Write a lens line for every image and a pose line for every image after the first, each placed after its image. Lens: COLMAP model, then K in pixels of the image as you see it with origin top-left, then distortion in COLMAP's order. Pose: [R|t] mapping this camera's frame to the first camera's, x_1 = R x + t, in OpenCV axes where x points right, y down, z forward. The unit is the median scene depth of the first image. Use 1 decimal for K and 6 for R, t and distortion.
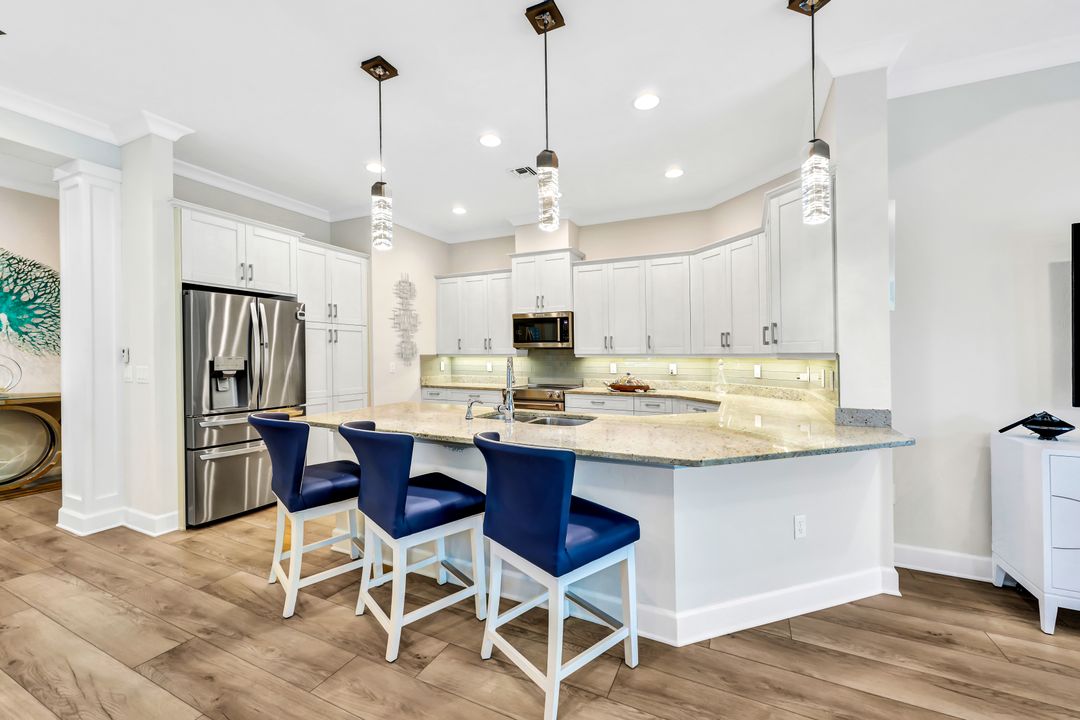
lens RADIAL K [[433.0, 0, 533.1], [0, 433.0, 350.7], [0, 0, 1]] dist [-0.002664, 0.000729]
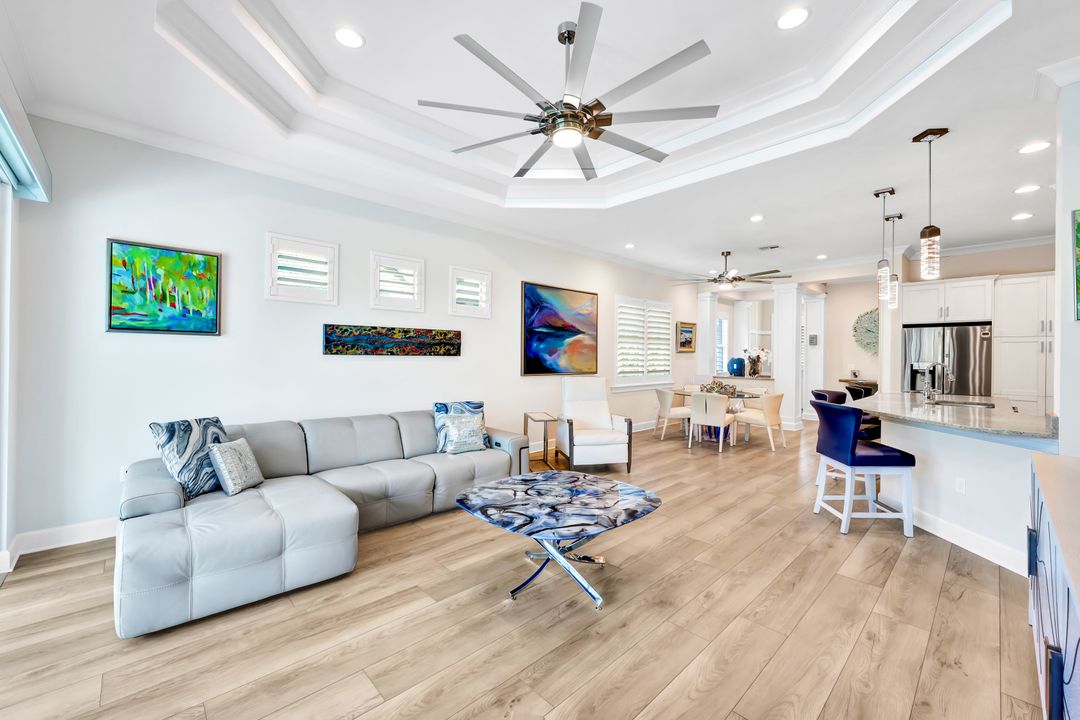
lens RADIAL K [[433.0, 0, 538.7], [0, 433.0, 361.8], [0, 0, 1]] dist [-0.002664, 0.000729]
pose [[-0.360968, 0.007425, -0.932548, 1.652348], [-0.000409, 0.999967, 0.008120, -0.001857], [0.932578, 0.003312, -0.360953, 0.157042]]
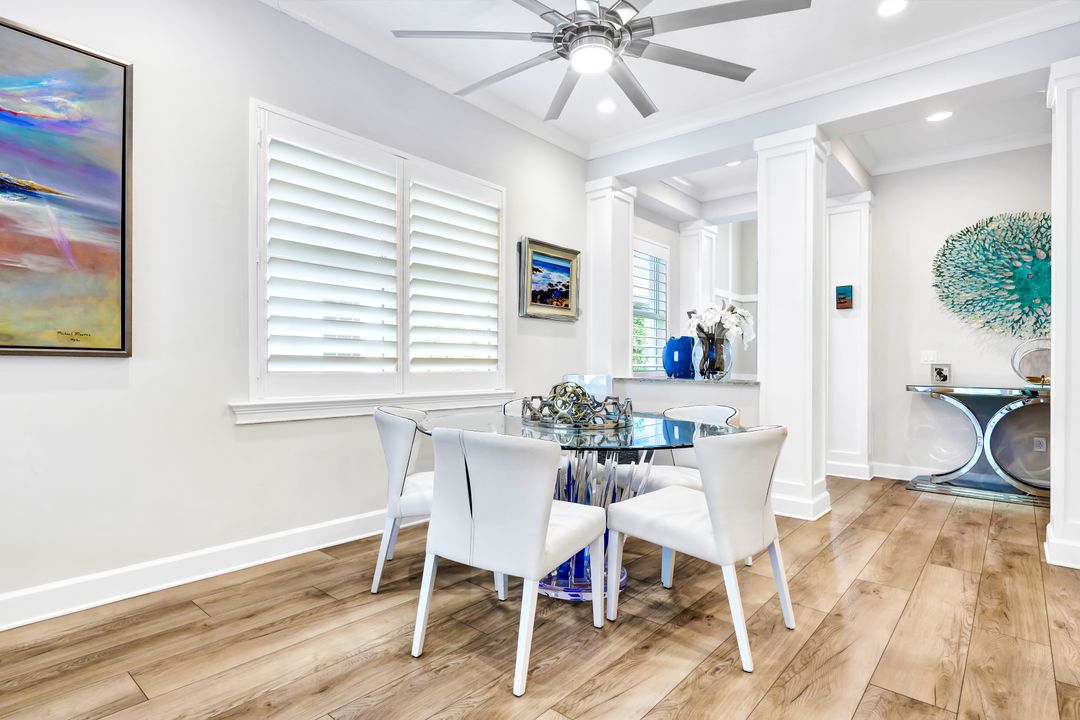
lens RADIAL K [[560.3, 0, 536.2], [0, 560.3, 370.3], [0, 0, 1]] dist [0.002097, 0.000962]
pose [[-0.258912, 0.003996, -0.965893, 0.126613], [-0.003094, 0.999983, 0.004966, 0.086479], [0.965896, 0.004274, -0.258895, 0.373177]]
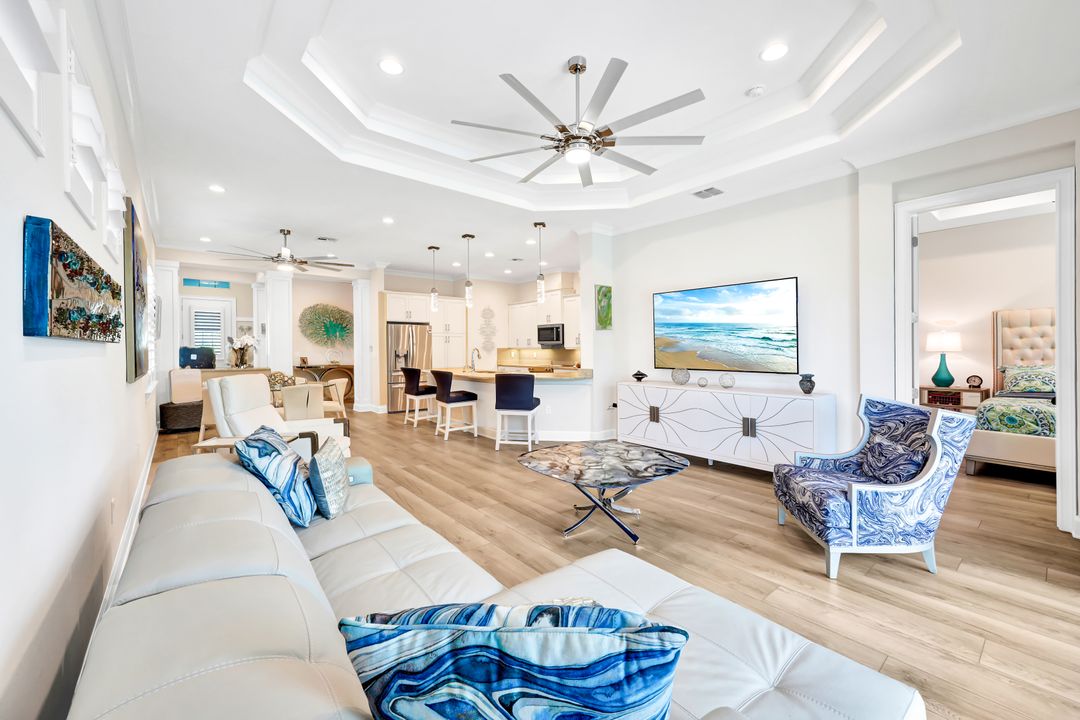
lens RADIAL K [[433.0, 0, 538.3], [0, 433.0, 349.2], [0, 0, 1]] dist [-0.002664, 0.000729]
pose [[0.908248, -0.001457, -0.418429, 1.167494], [0.005616, 0.999946, 0.008709, -0.001827], [0.418394, -0.010260, 0.908208, -1.049627]]
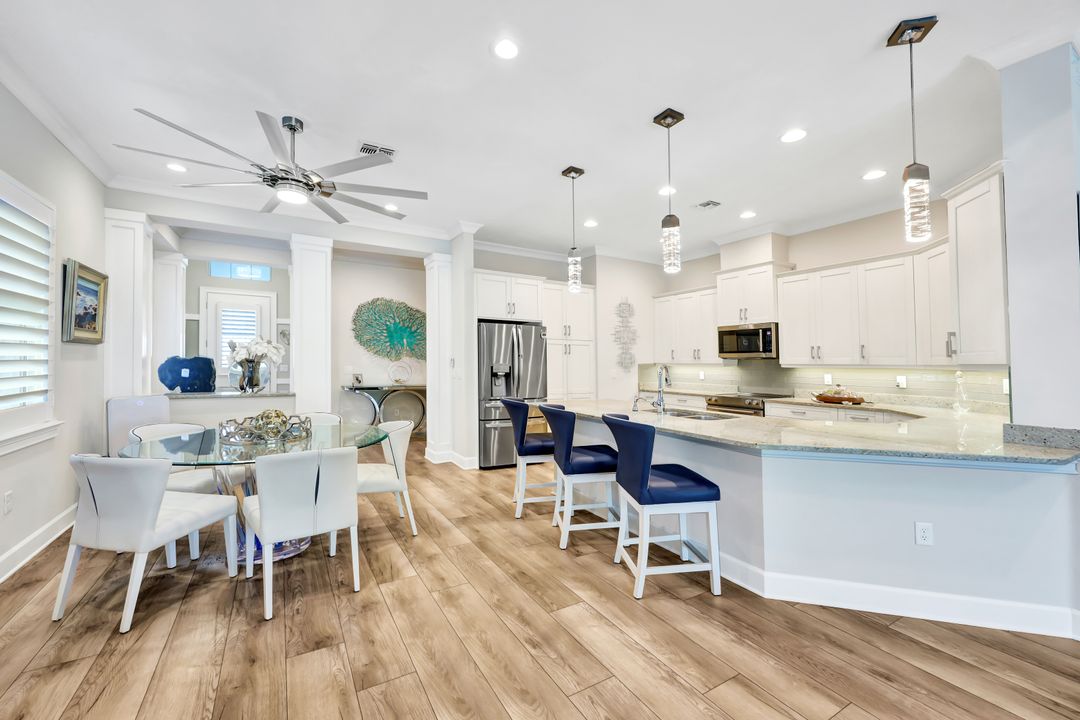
lens RADIAL K [[433.0, 0, 538.4], [0, 433.0, 356.6], [0, 0, 1]] dist [-0.002664, 0.000729]
pose [[0.834340, -0.000722, -0.551250, 0.287262], [-0.003930, 0.999966, -0.007259, -0.000585], [0.551236, 0.008223, 0.834309, -0.245176]]
